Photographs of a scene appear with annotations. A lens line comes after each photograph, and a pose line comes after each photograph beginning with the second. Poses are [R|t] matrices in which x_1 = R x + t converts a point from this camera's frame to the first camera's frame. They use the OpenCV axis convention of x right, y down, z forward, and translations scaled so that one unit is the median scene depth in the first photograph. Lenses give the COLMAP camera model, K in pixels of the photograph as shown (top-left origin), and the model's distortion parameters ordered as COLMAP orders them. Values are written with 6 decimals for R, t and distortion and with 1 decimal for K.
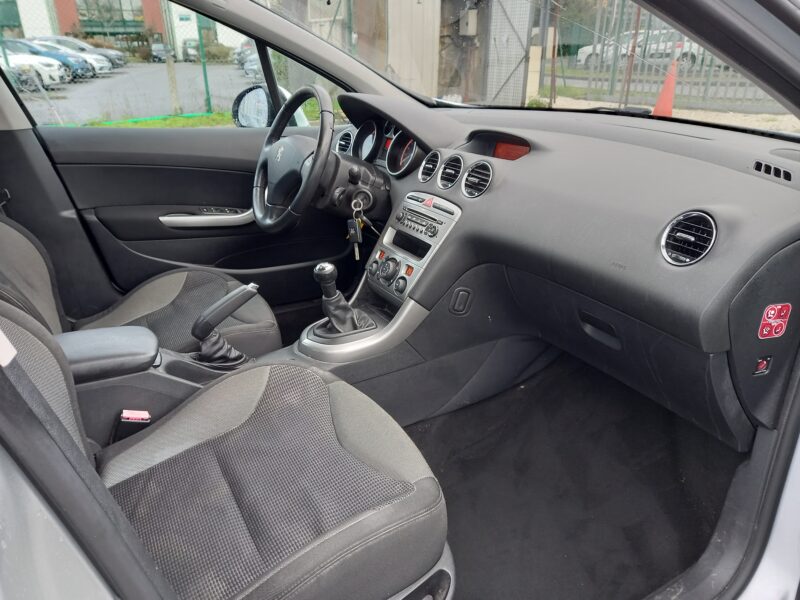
lens RADIAL K [[581.5, 0, 402.8], [0, 581.5, 298.2], [0, 0, 1]] dist [0.080741, -0.073189]
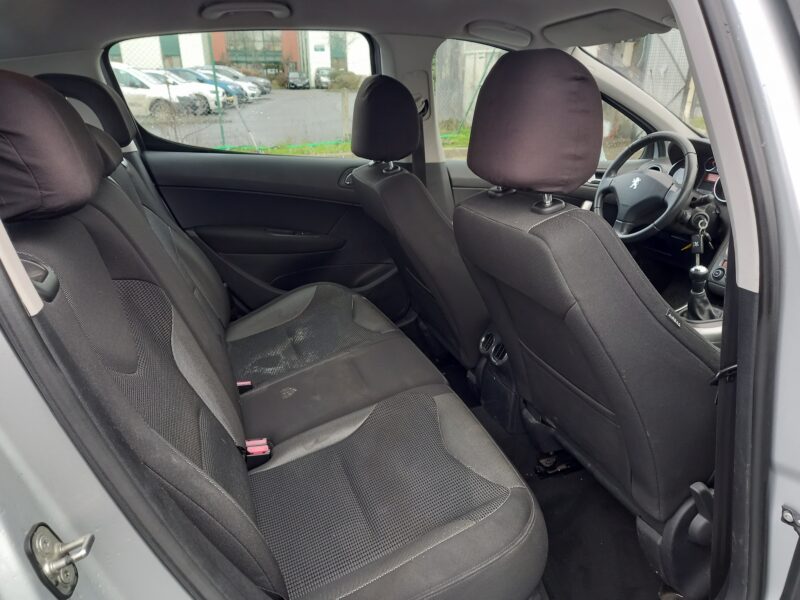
lens RADIAL K [[581.5, 0, 402.8], [0, 581.5, 298.2], [0, 0, 1]] dist [0.080741, -0.073189]
pose [[0.984795, 0.065147, -0.161044, -0.427169], [-0.071110, 0.996970, -0.031542, 0.076368], [0.158501, 0.042514, 0.986443, -0.319913]]
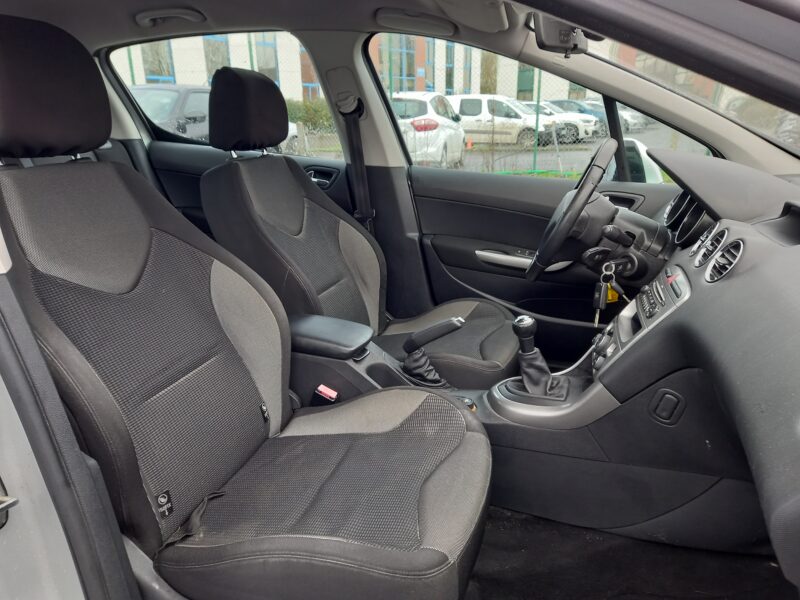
lens RADIAL K [[581.5, 0, 402.8], [0, 581.5, 298.2], [0, 0, 1]] dist [0.080741, -0.073189]
pose [[0.680826, 0.223122, -0.697634, 0.292052], [-0.280921, 0.959176, 0.032618, -0.046839], [0.676432, 0.173773, 0.715712, 0.121189]]
